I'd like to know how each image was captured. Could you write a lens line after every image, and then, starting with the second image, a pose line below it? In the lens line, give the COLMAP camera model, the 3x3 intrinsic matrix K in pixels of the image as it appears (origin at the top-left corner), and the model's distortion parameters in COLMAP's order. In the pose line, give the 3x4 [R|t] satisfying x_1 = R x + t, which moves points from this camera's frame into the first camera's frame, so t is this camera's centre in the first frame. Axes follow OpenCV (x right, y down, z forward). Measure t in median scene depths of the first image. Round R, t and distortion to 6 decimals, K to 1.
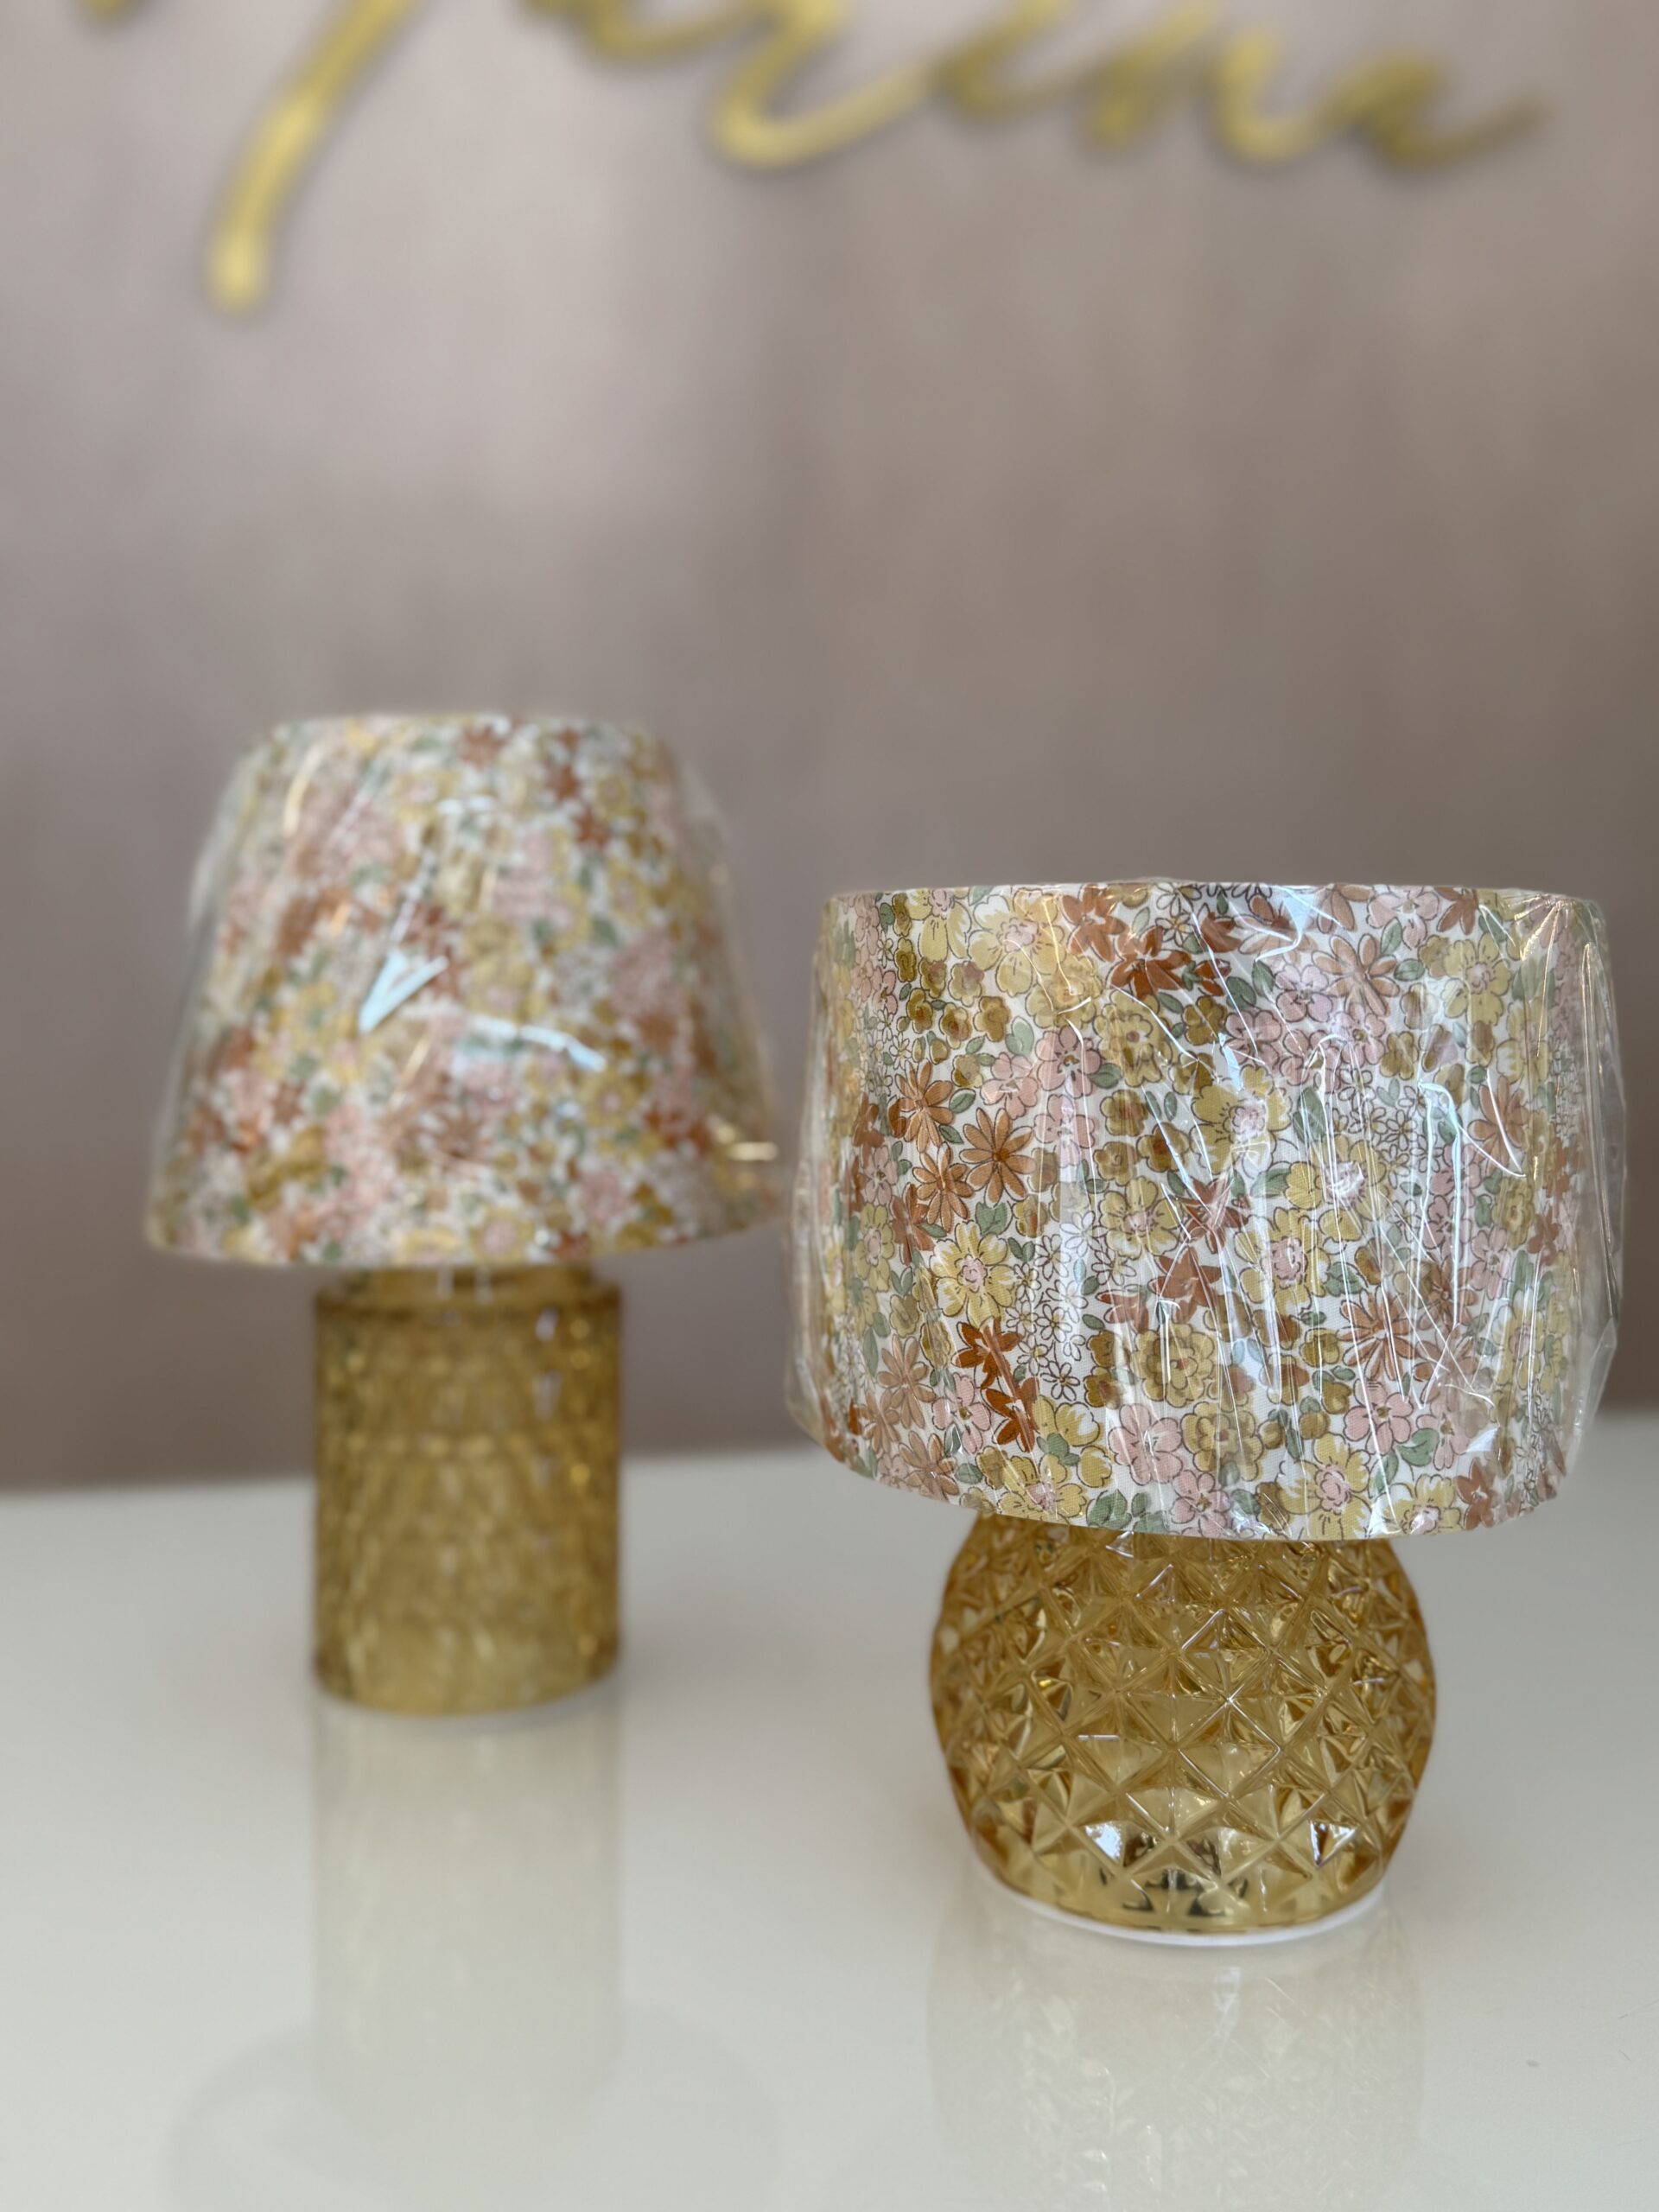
lens RADIAL K [[2000.1, 0, 830.5], [0, 2000.1, 1167.4], [0, 0, 1]] dist [0.194715, -0.488363]
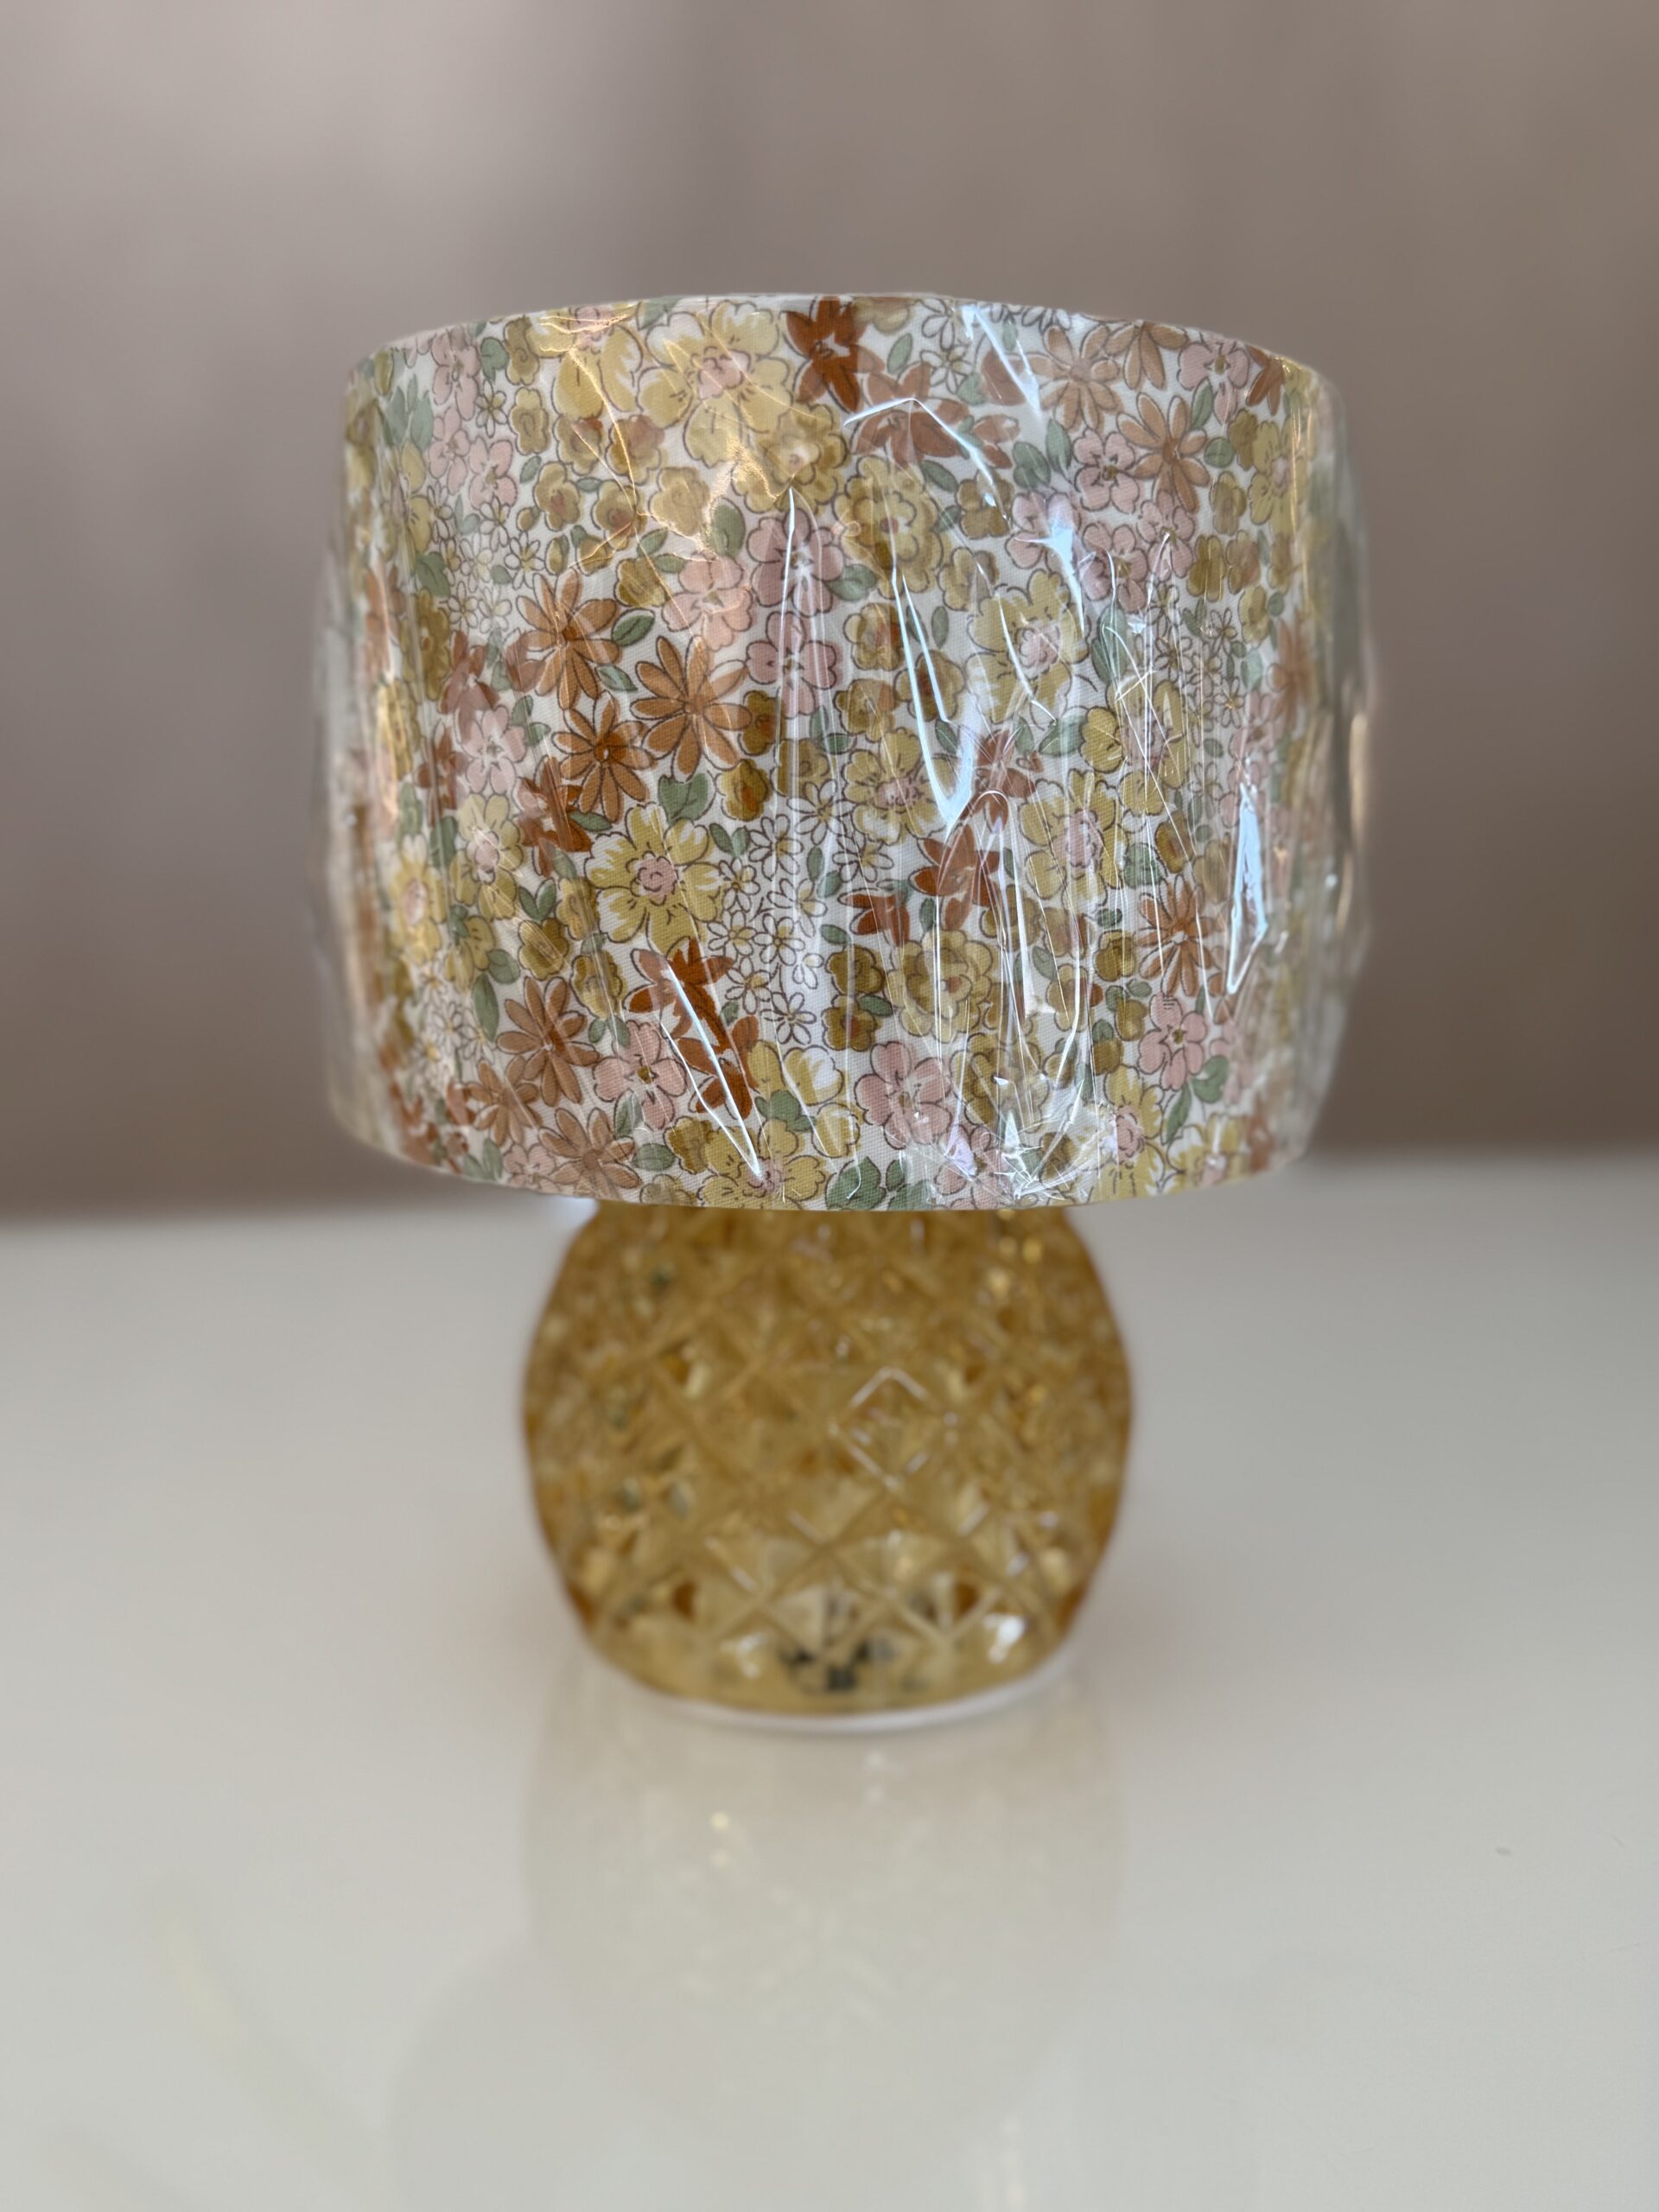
lens RADIAL K [[2000.1, 0, 830.5], [0, 2000.1, 1167.4], [0, 0, 1]] dist [0.194715, -0.488363]
pose [[0.928156, -0.061301, 0.367110, -0.144725], [0.025866, 0.994582, 0.100683, 0.087000], [-0.371293, -0.083954, 0.924713, 0.308806]]
